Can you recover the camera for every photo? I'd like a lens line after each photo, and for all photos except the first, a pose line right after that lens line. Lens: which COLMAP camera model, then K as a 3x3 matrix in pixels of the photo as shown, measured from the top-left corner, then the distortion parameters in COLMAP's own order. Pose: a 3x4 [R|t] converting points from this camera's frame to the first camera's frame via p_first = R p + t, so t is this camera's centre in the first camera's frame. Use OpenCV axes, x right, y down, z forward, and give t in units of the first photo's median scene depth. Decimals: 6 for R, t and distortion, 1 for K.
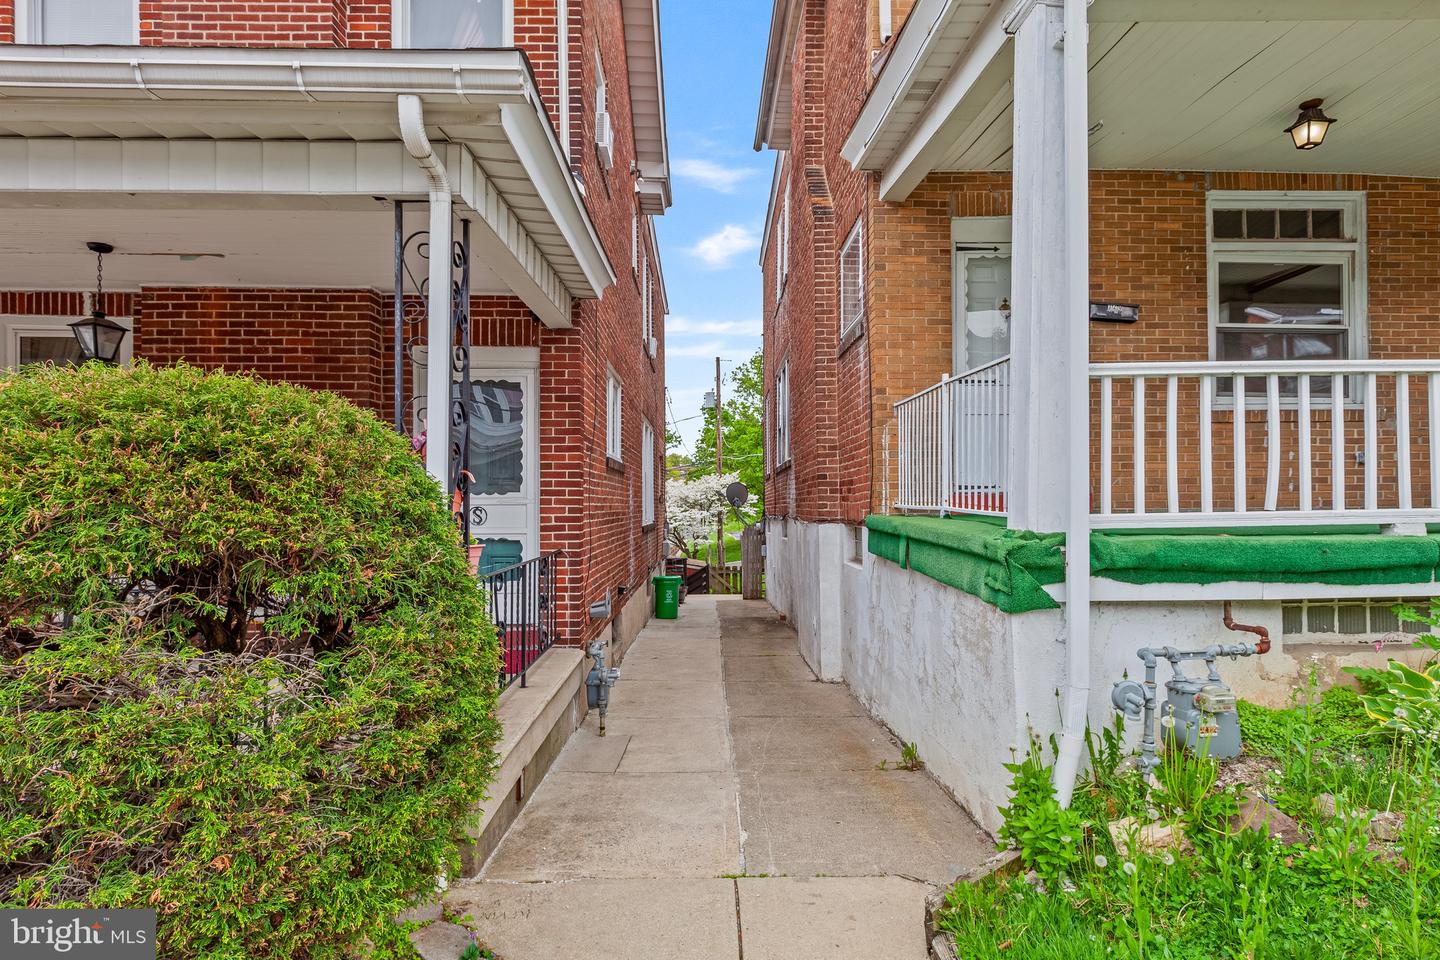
lens RADIAL K [[785.2, 0, 723.4], [0, 785.2, 486.9], [0, 0, 1]] dist [0.000205, -0.000364]
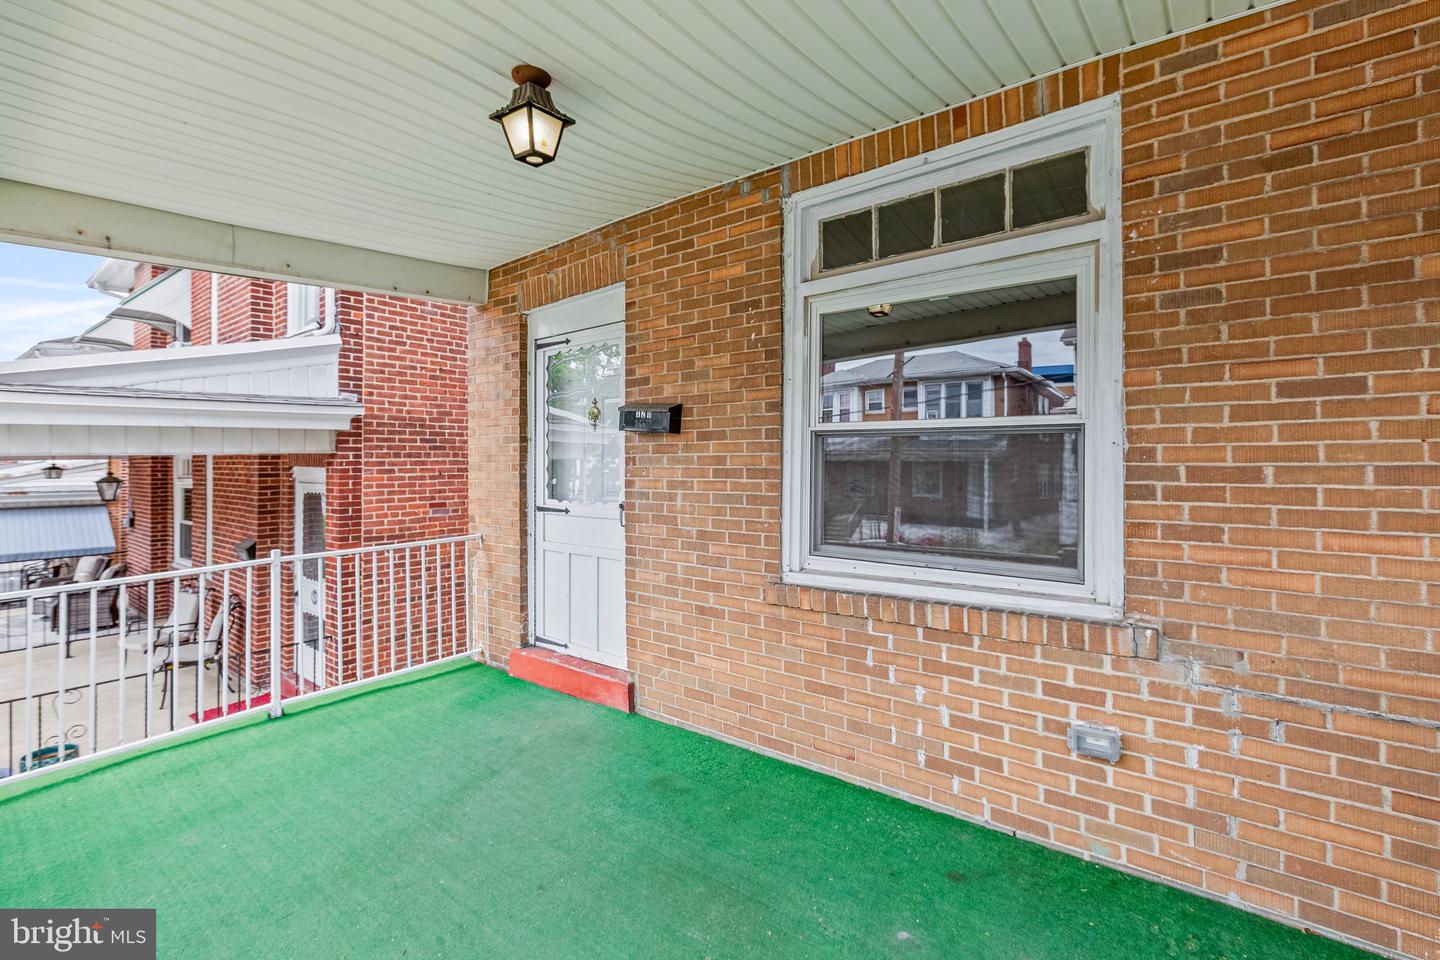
lens RADIAL K [[668.4, 0, 699.5], [0, 668.4, 447.3], [0, 0, 1]] dist [-0.001292, -0.000157]
pose [[0.743276, -0.014775, -0.668821, 0.890781], [0.010113, 0.999890, -0.010850, -0.188044], [0.668908, 0.001301, 0.743344, 0.590431]]
